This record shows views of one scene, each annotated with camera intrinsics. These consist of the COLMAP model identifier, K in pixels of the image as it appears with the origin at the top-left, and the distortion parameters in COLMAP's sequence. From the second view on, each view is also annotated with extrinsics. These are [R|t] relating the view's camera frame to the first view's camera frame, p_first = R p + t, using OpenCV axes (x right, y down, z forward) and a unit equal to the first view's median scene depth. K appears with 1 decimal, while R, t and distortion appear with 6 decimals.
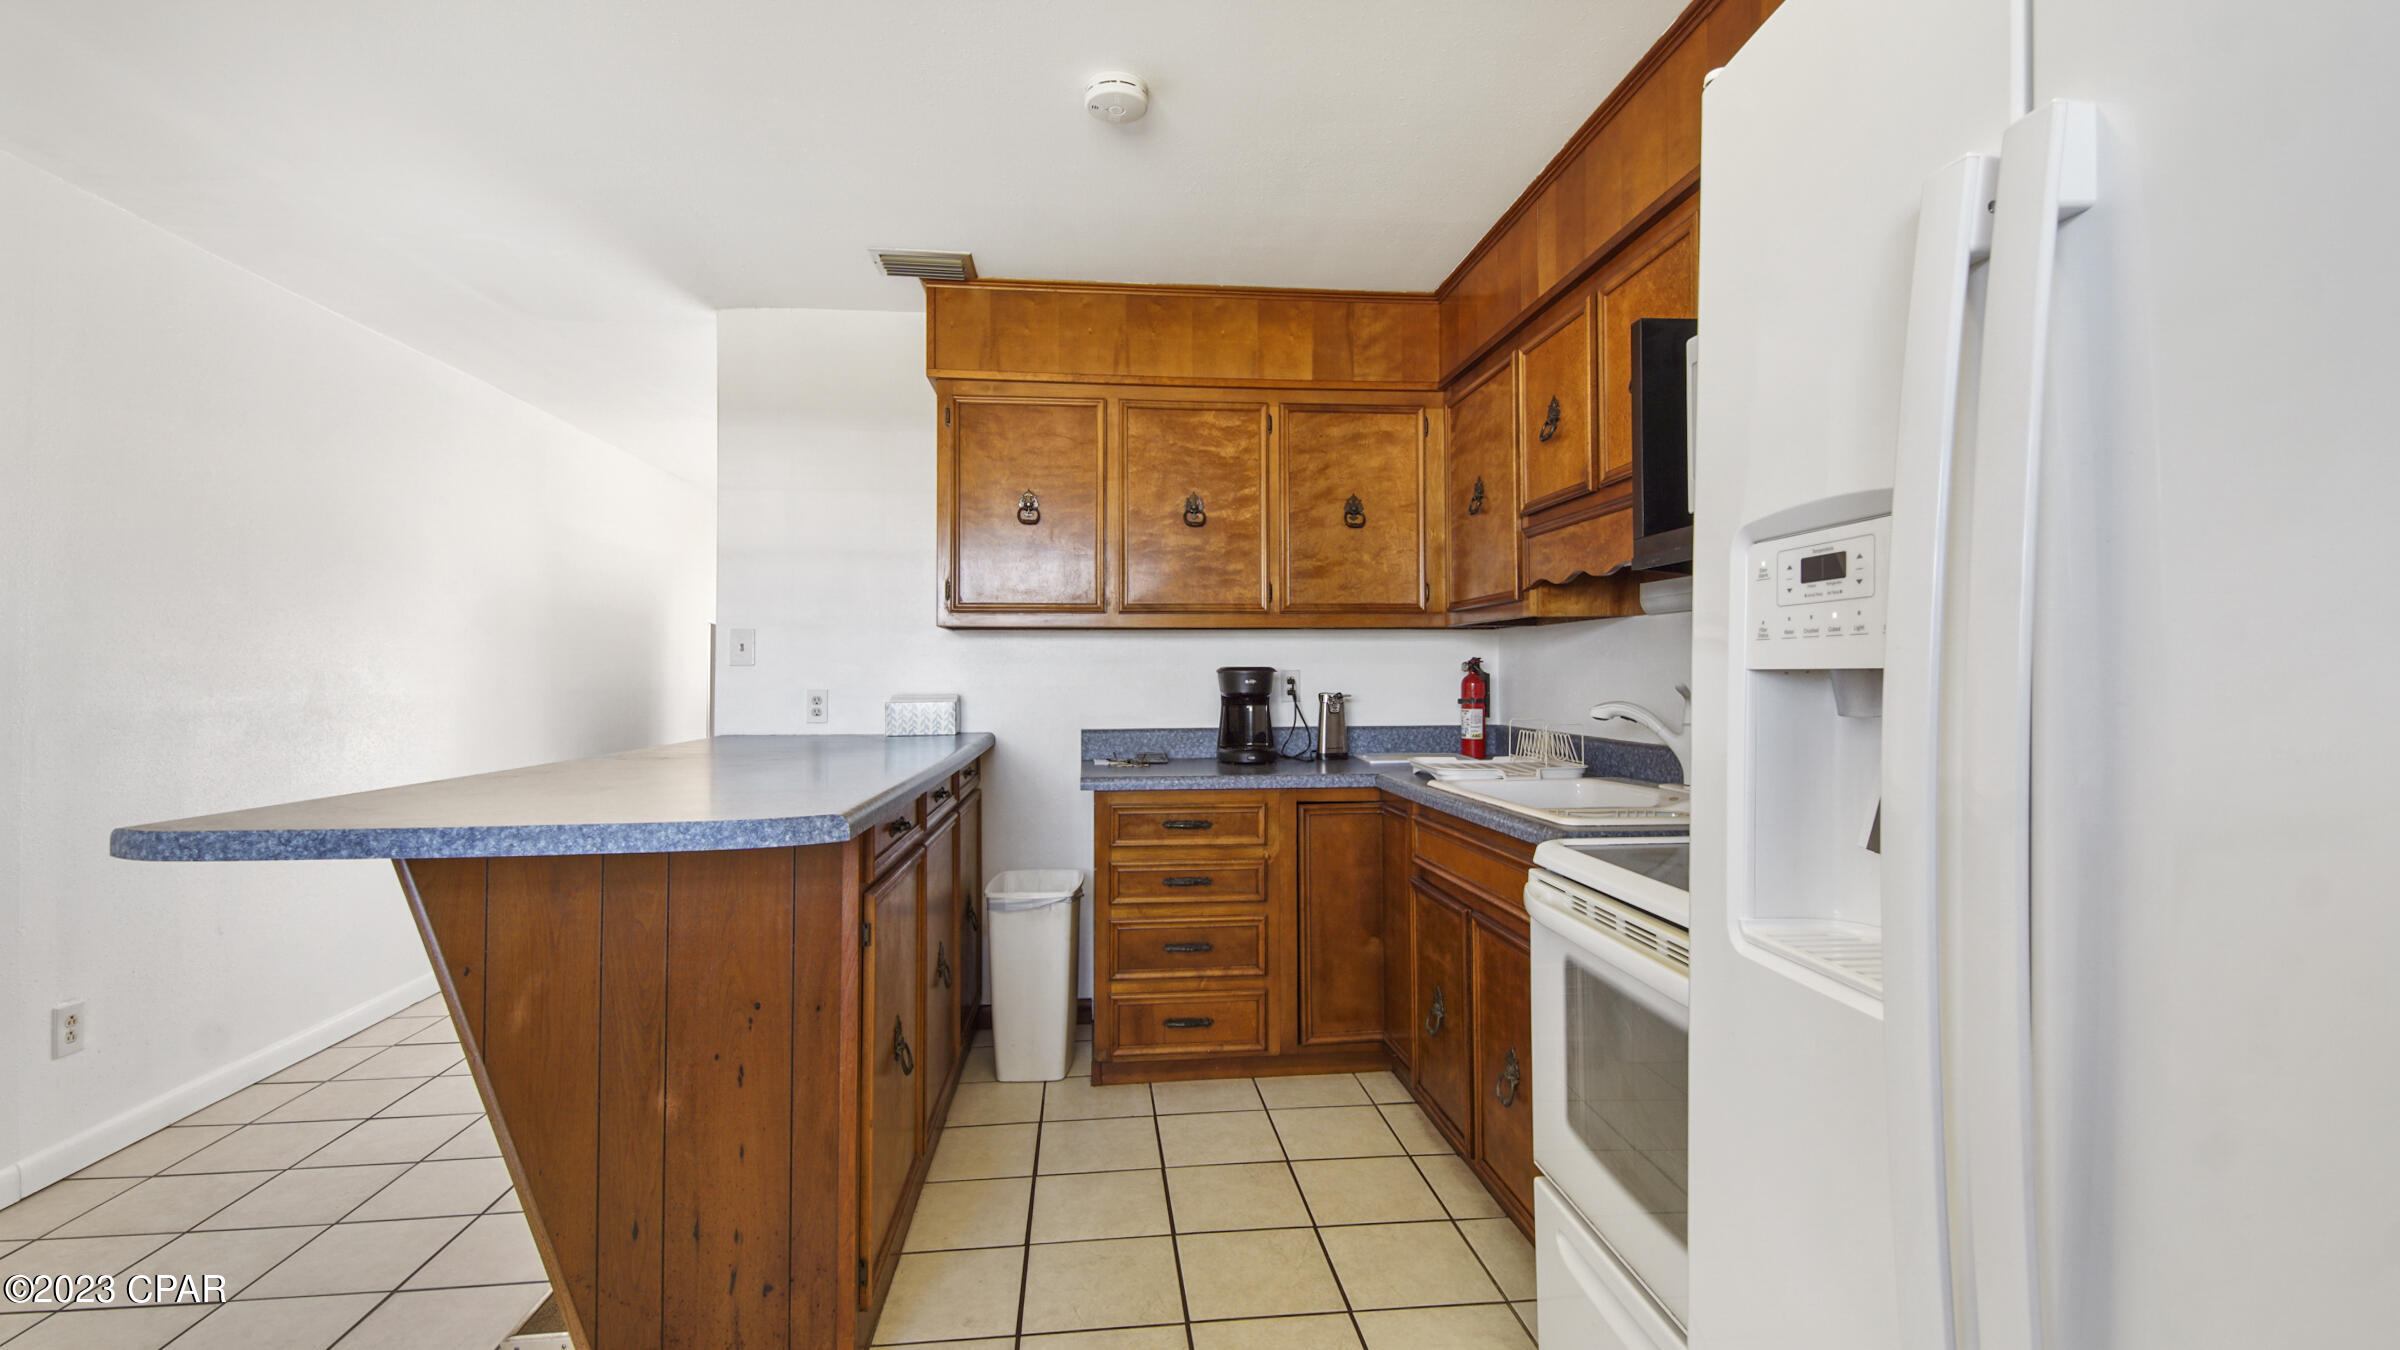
lens RADIAL K [[1030.9, 0, 1200.0], [0, 1030.9, 675.0], [0, 0, 1]] dist [-0.013115, -0.000112]
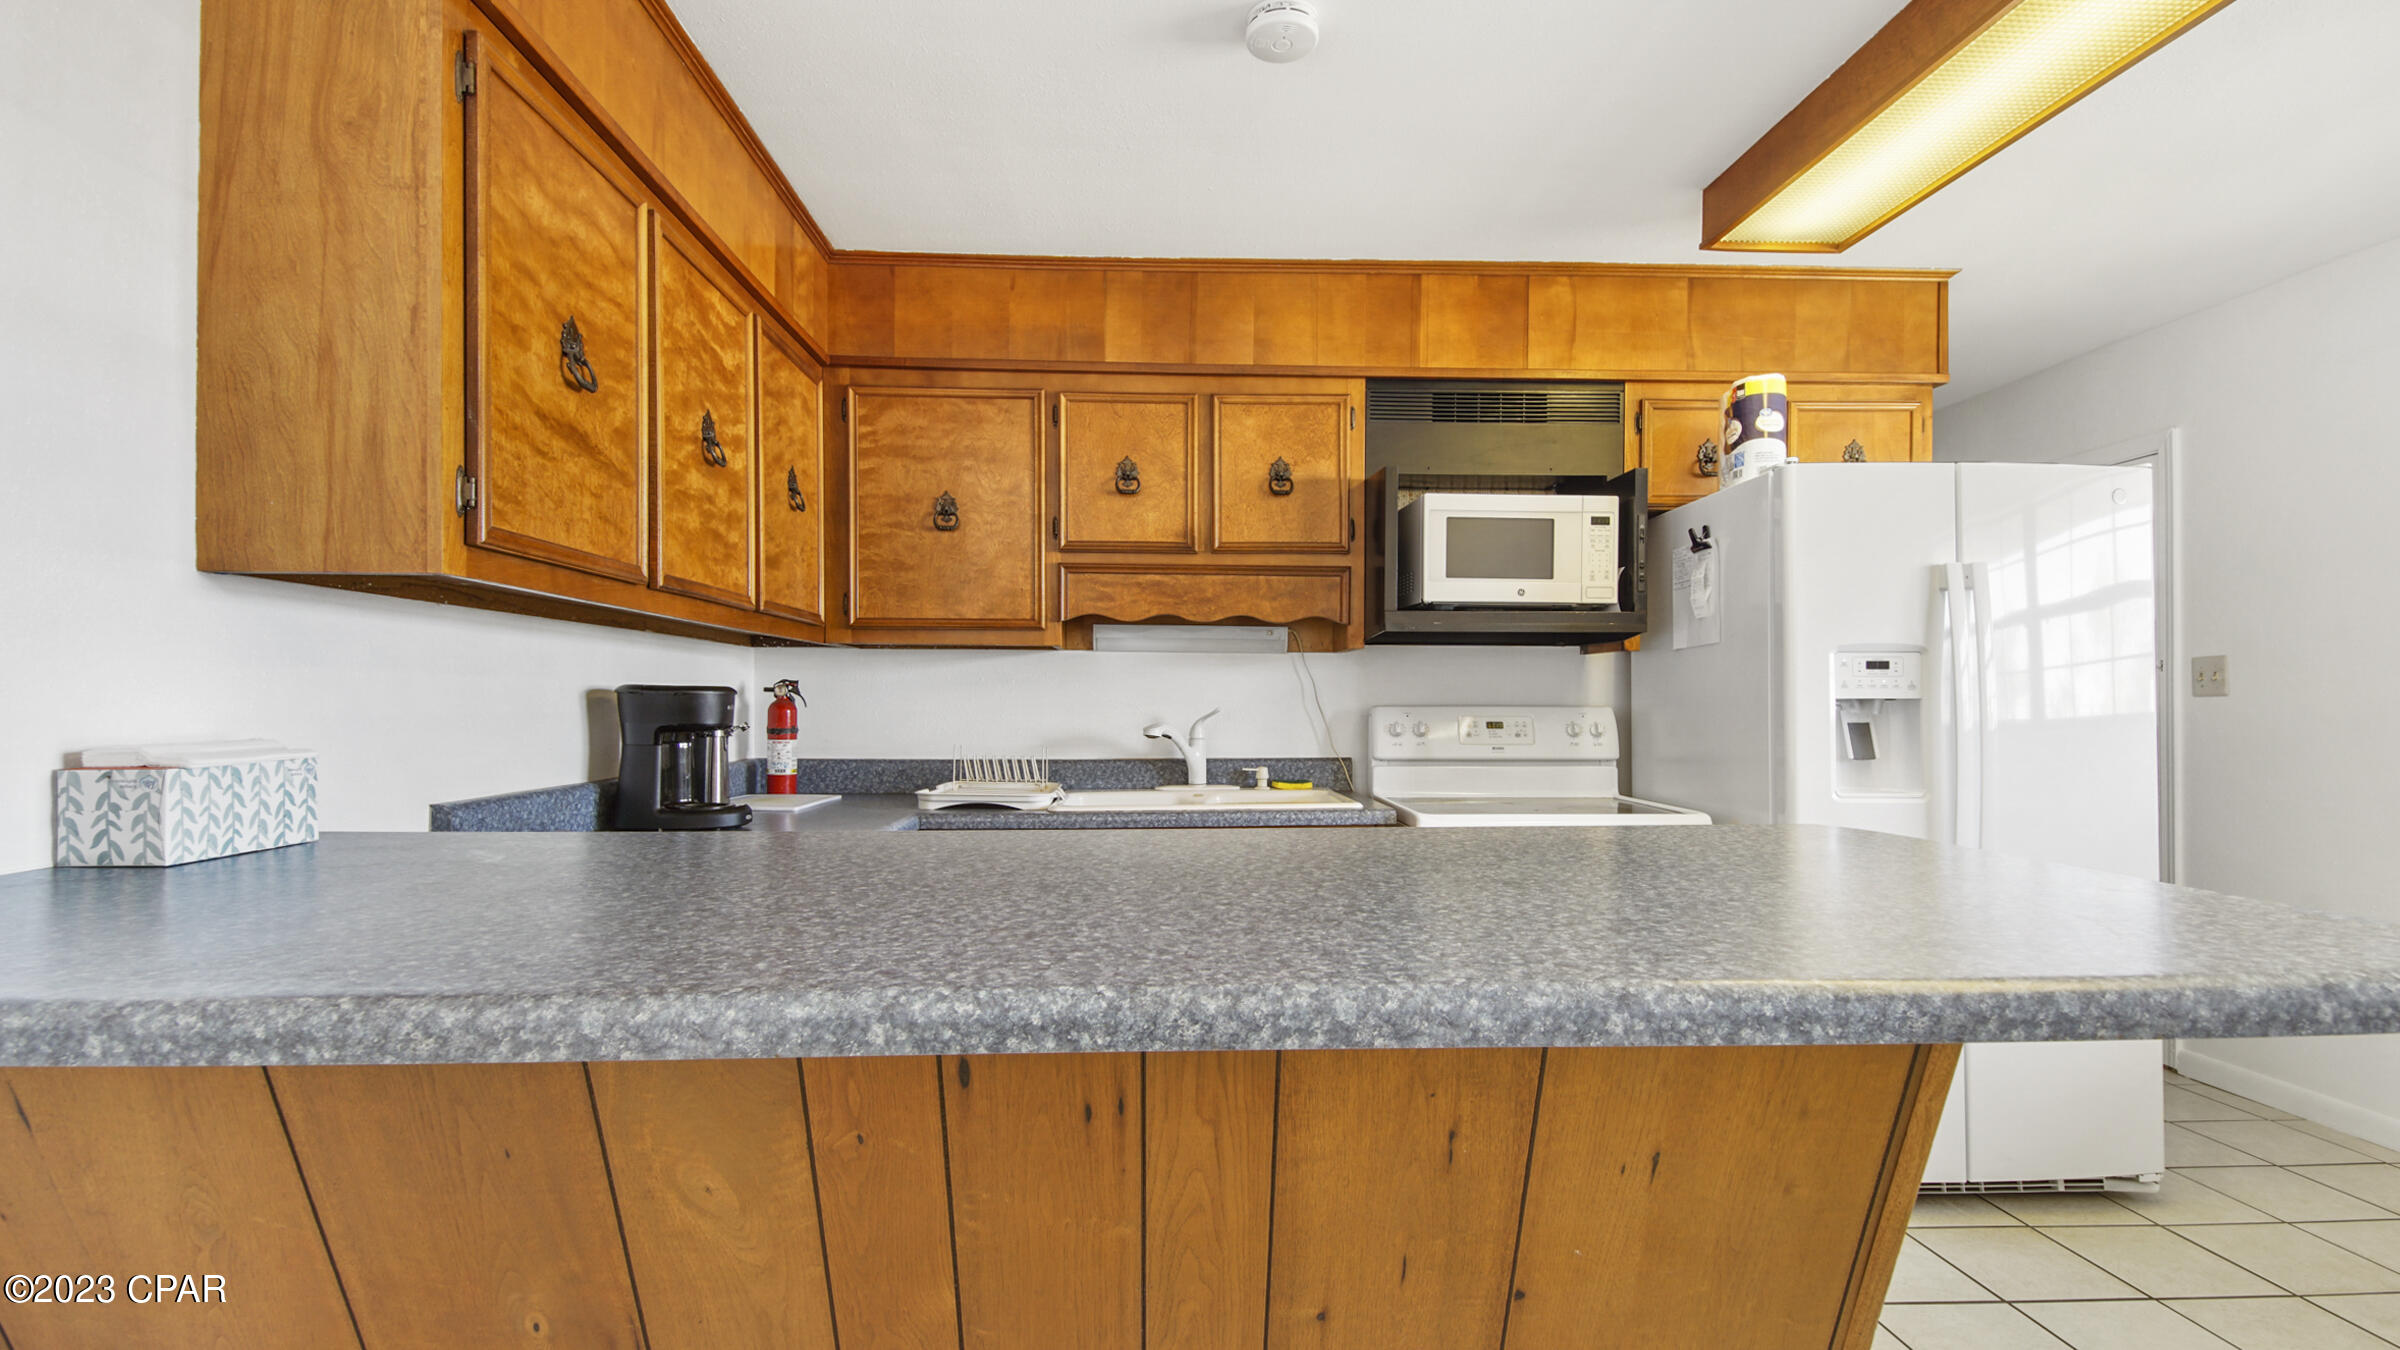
lens RADIAL K [[1049.3, 0, 1202.5], [0, 1049.3, 698.7], [0, 0, 1]] dist [0.030077, -0.006769]
pose [[0.067482, 0.007596, 0.997692, -0.838108], [-0.002669, 0.999969, -0.007433, 0.008580], [-0.997717, -0.002162, 0.067500, 0.858337]]
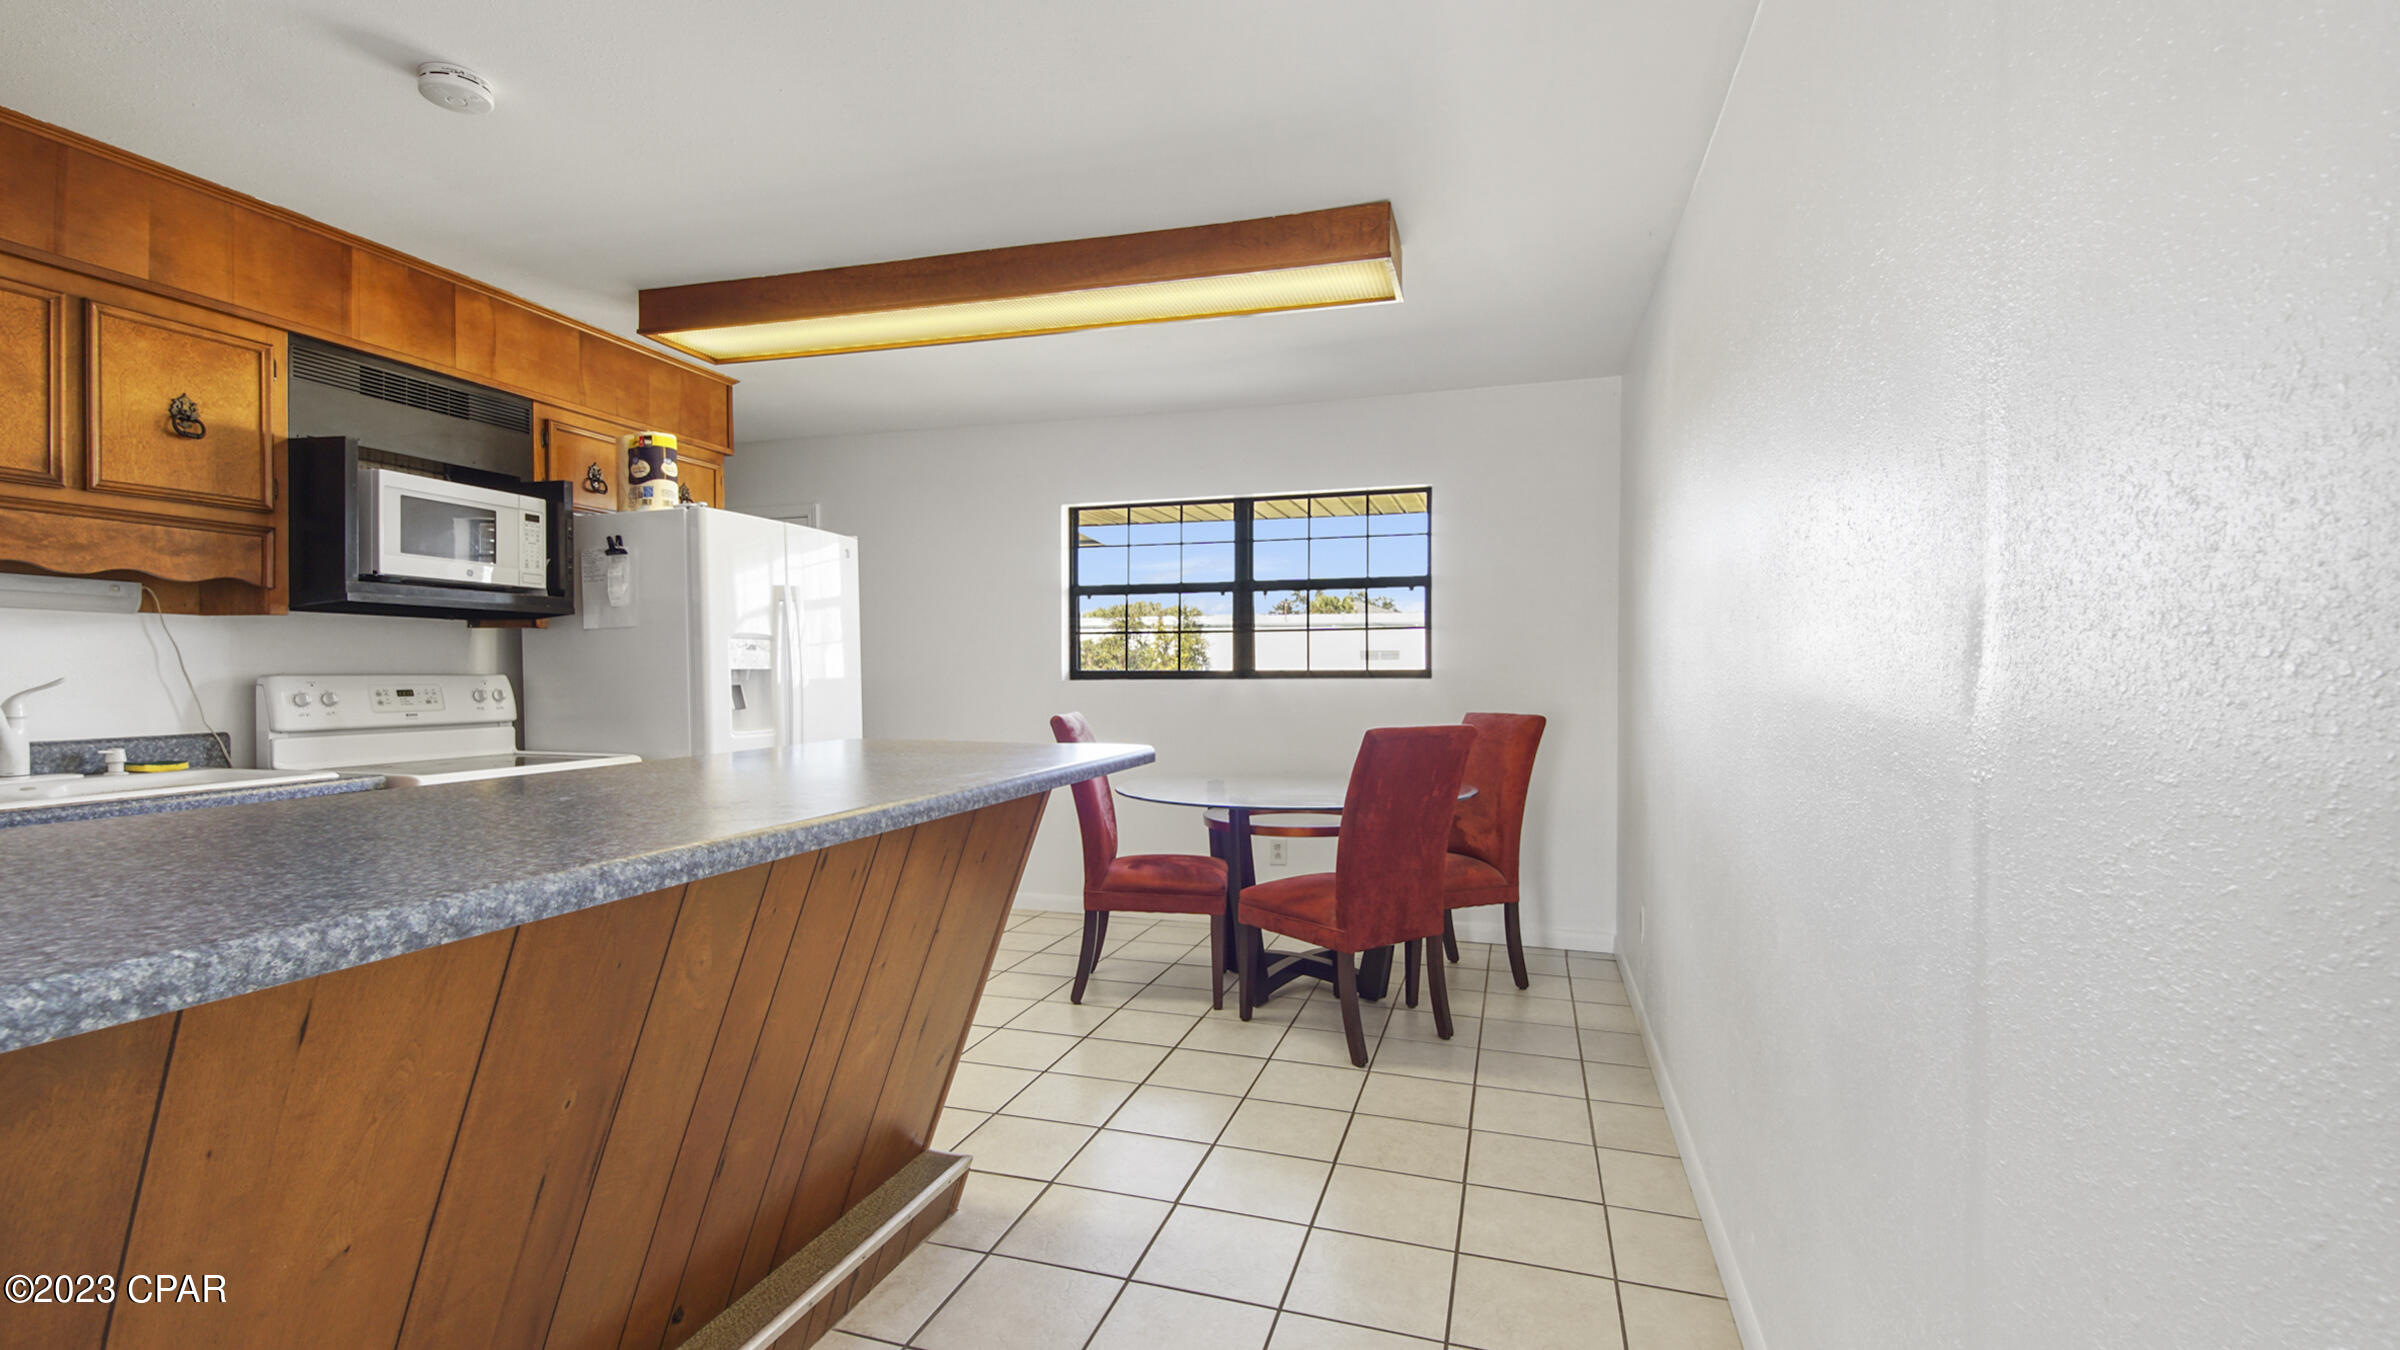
lens RADIAL K [[1057.7, 0, 1200.0], [0, 1057.7, 675.0], [0, 0, 1]] dist [0.027346, -0.000347]
pose [[-0.919429, 0.002929, 0.393244, -1.004908], [0.003788, 0.999992, 0.001409, 0.009540], [-0.393237, 0.002785, -0.919433, 1.440345]]
